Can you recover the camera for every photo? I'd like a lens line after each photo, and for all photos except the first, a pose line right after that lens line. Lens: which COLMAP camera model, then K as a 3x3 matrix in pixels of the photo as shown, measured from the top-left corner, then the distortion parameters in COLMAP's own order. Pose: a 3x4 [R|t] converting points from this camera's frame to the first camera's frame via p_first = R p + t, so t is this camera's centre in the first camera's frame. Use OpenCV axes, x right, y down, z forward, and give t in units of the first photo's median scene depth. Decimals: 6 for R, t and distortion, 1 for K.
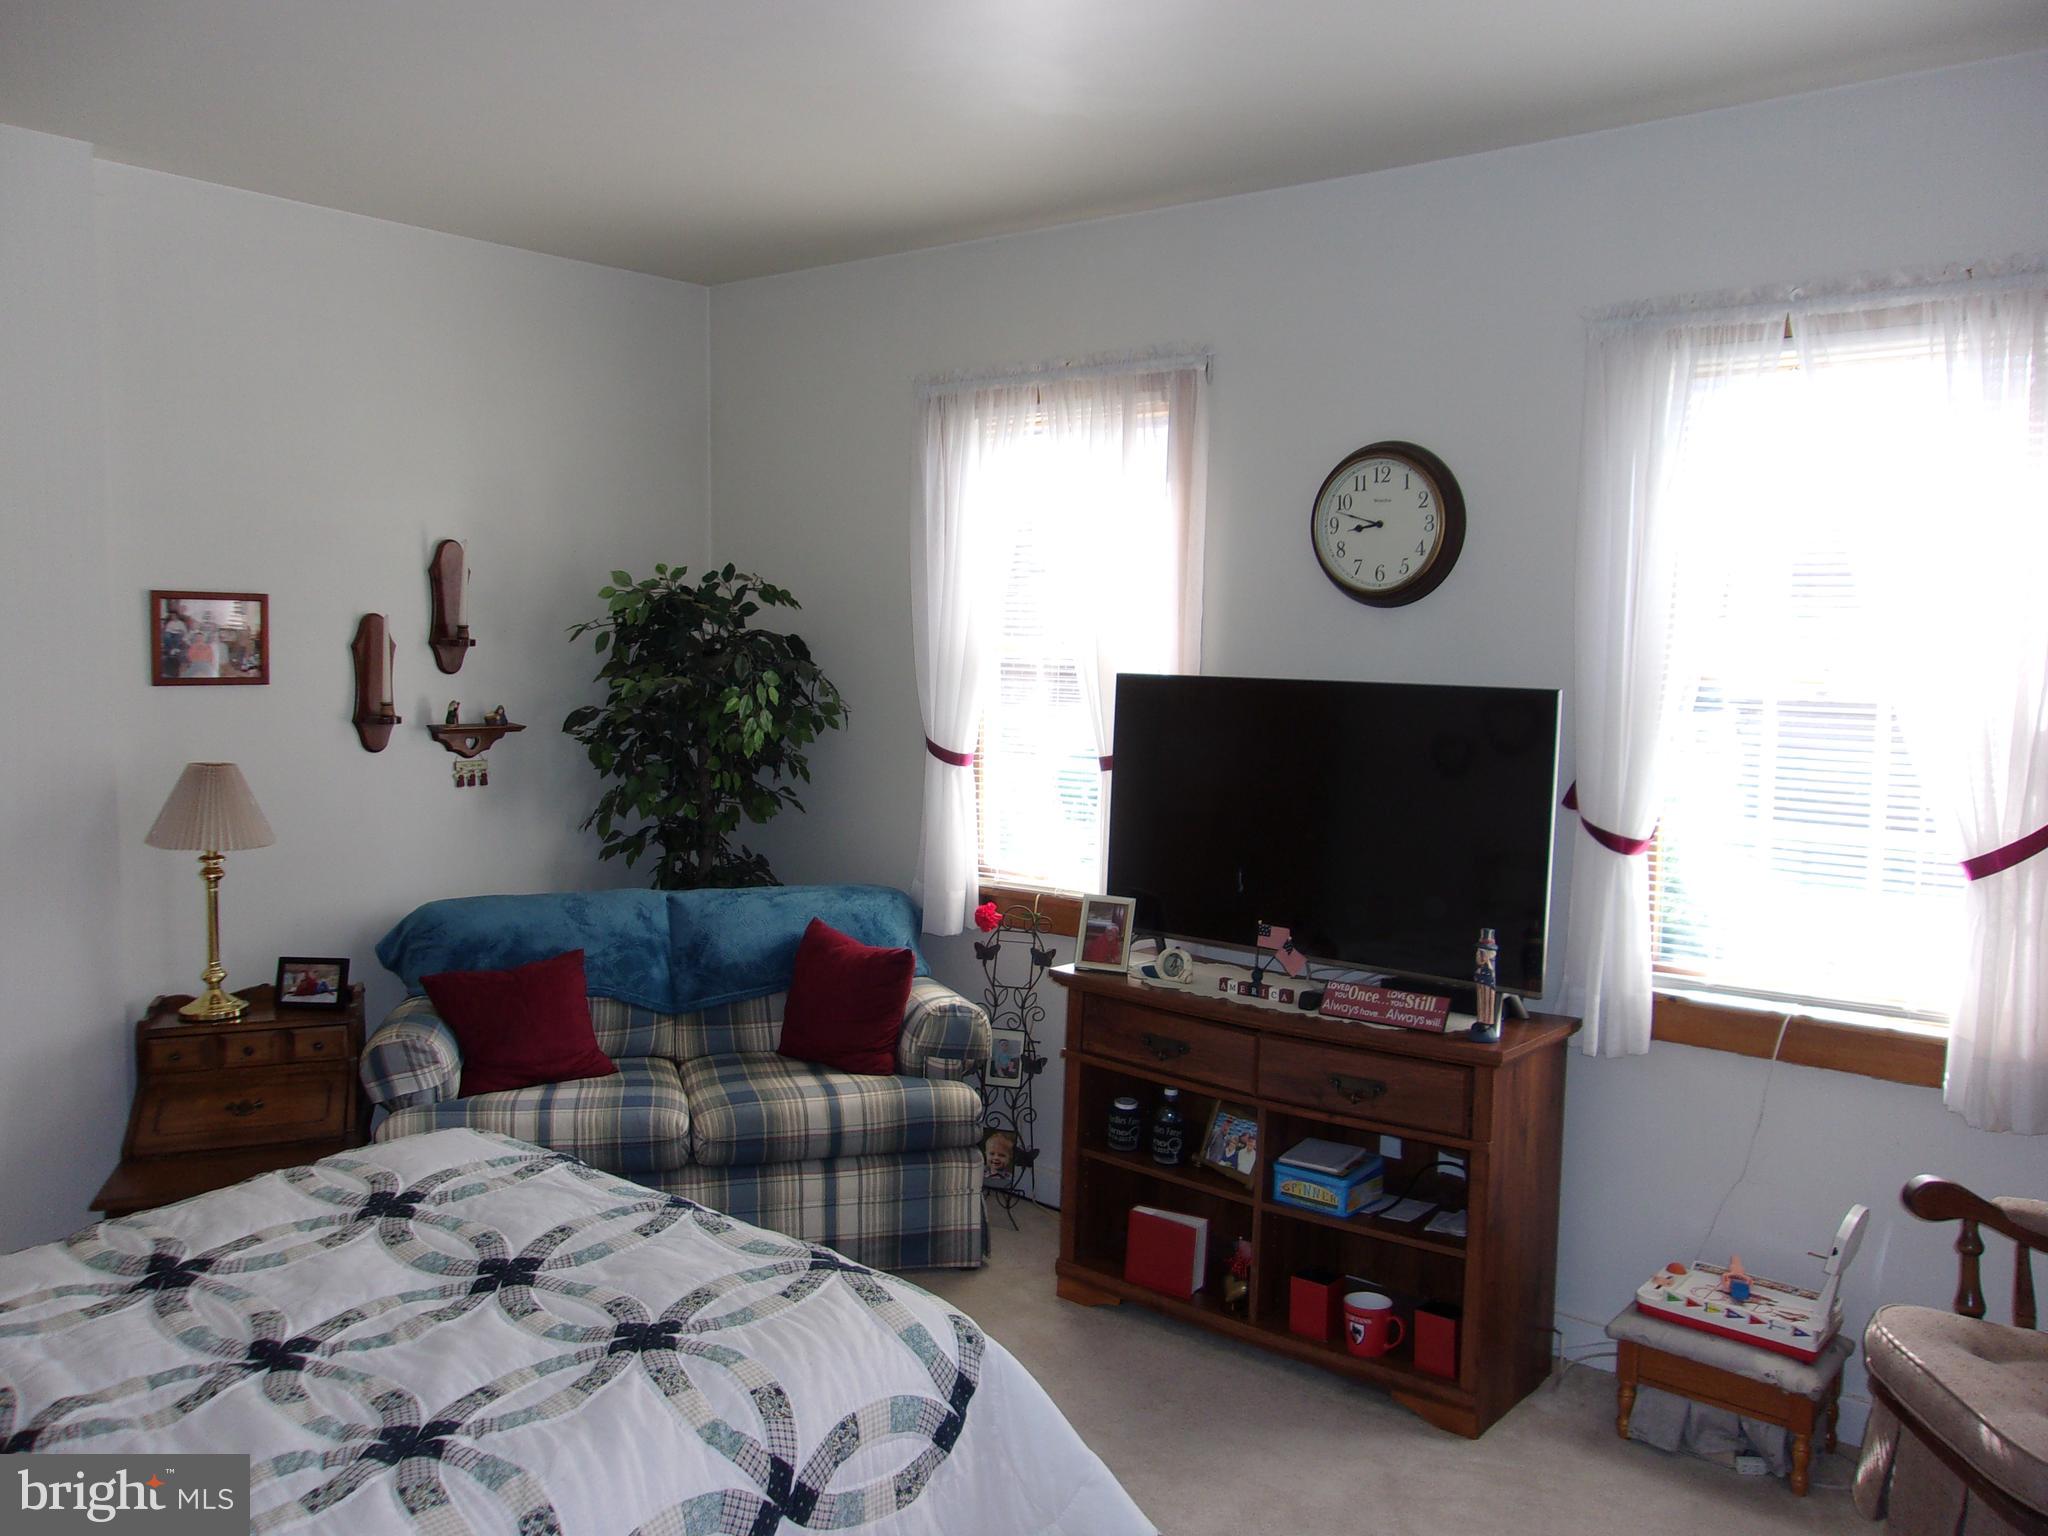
lens RADIAL K [[1623.1, 0, 1007.2], [0, 1623.1, 775.3], [0, 0, 1]] dist [0.001026, 0.020738]
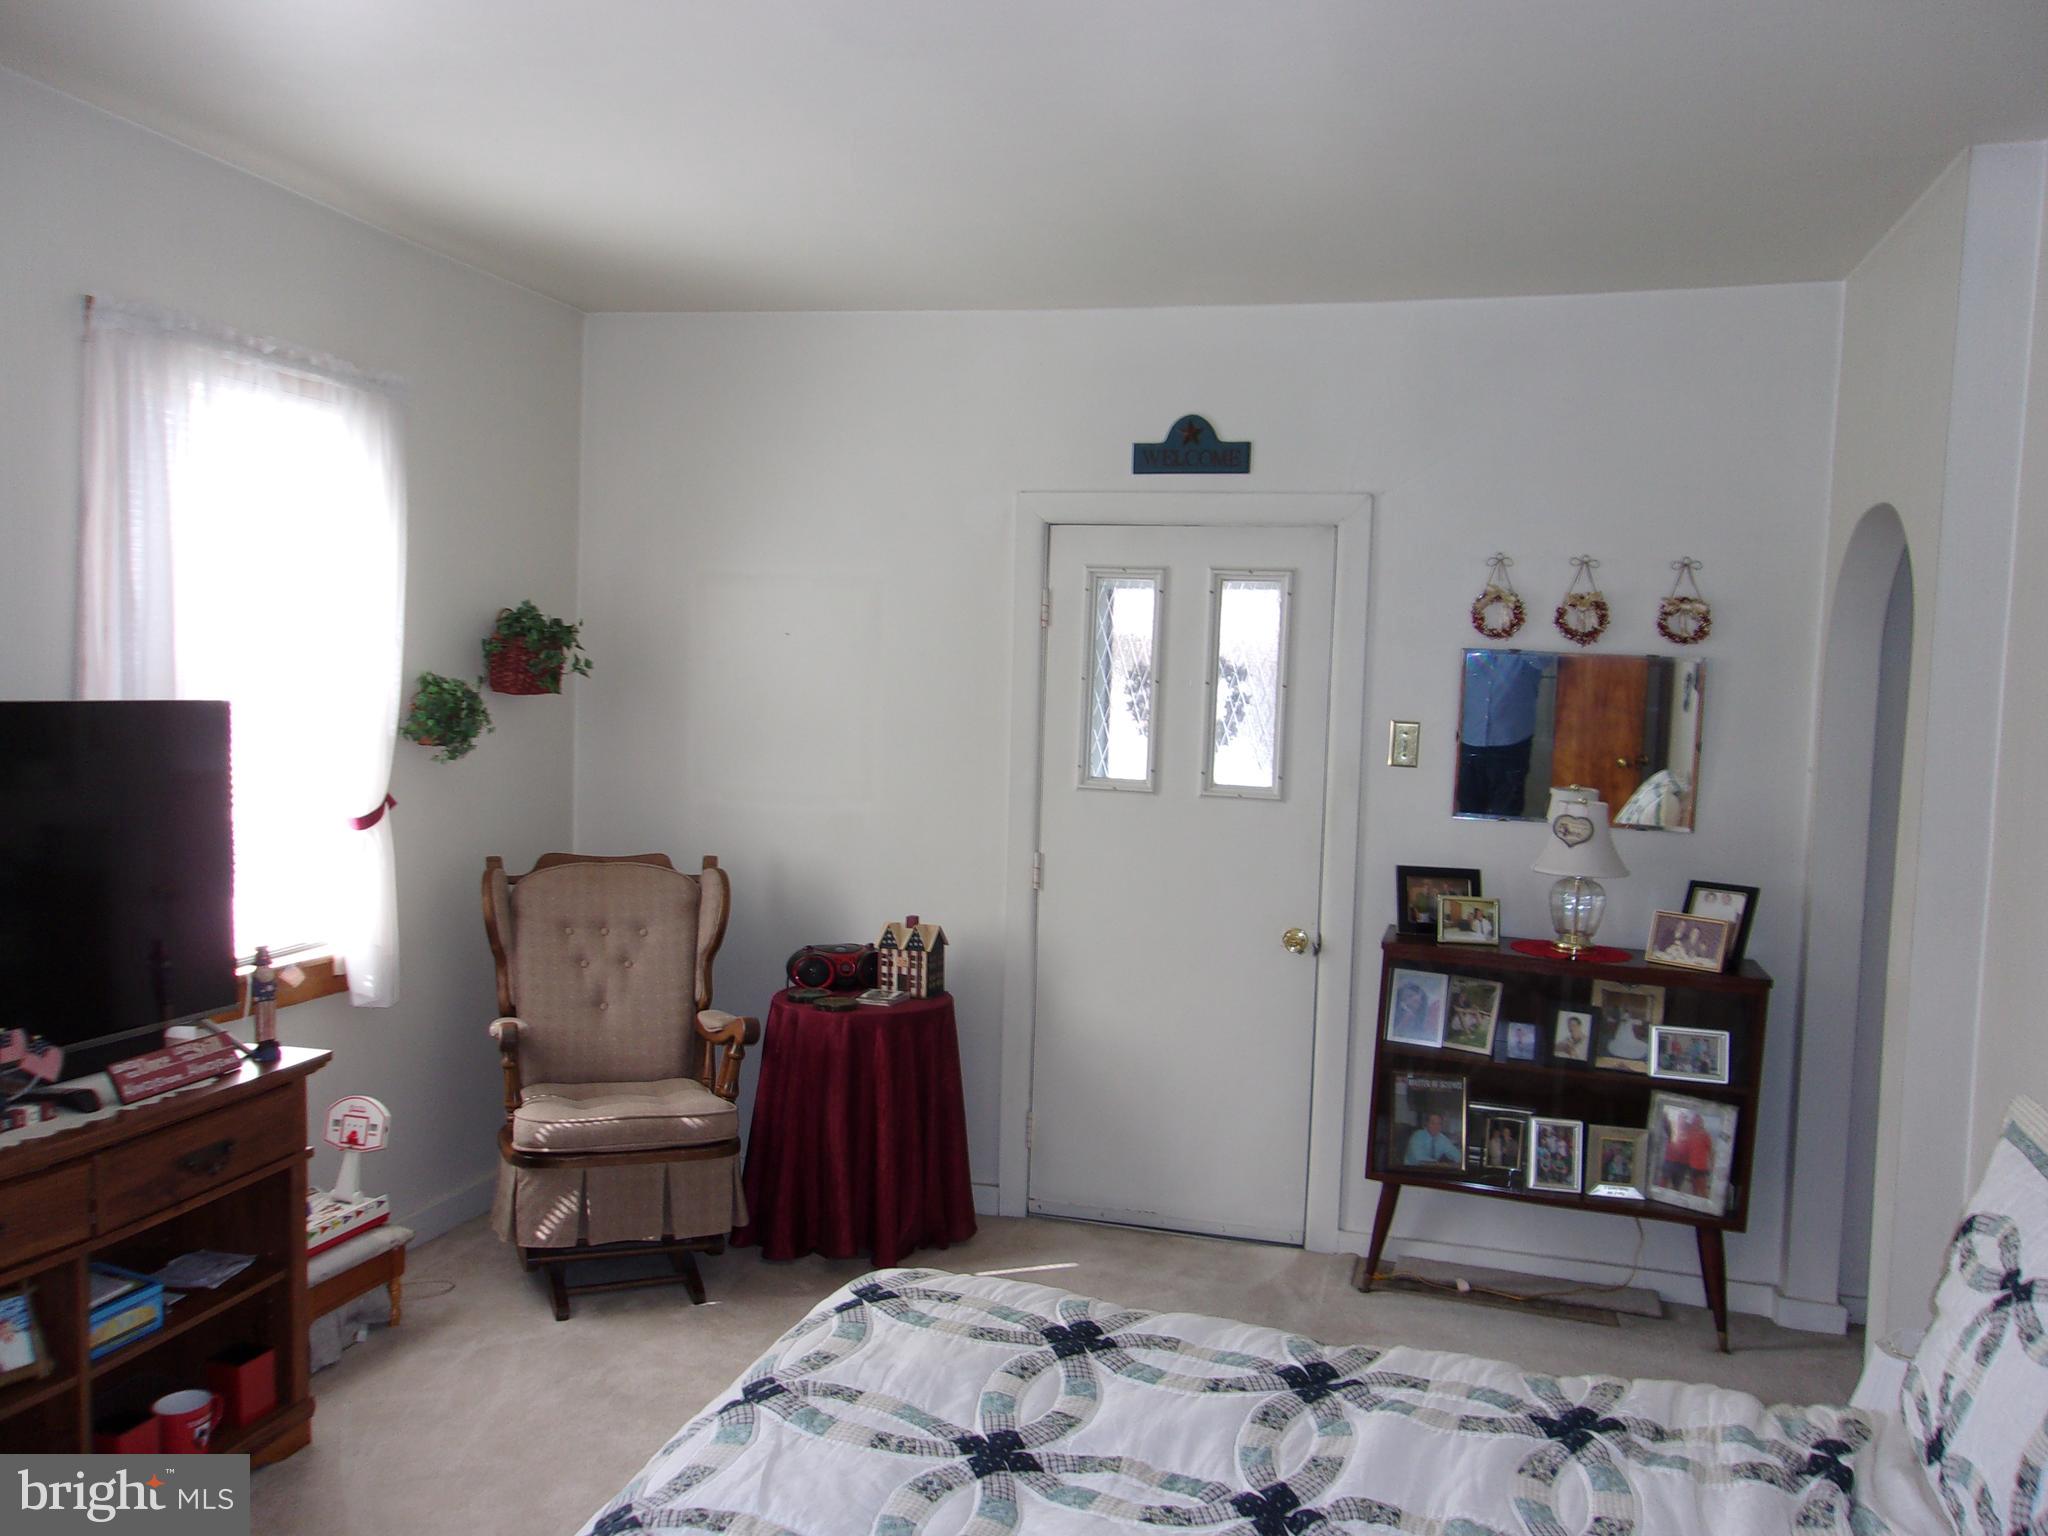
lens RADIAL K [[1623.1, 0, 1011.3], [0, 1623.1, 767.0], [0, 0, 1]] dist [0.001026, 0.020738]
pose [[-0.389091, -0.081314, 0.917603, -0.827941], [0.044482, 0.993276, 0.106882, -0.104506], [-0.920125, 0.082404, -0.382858, 1.011538]]
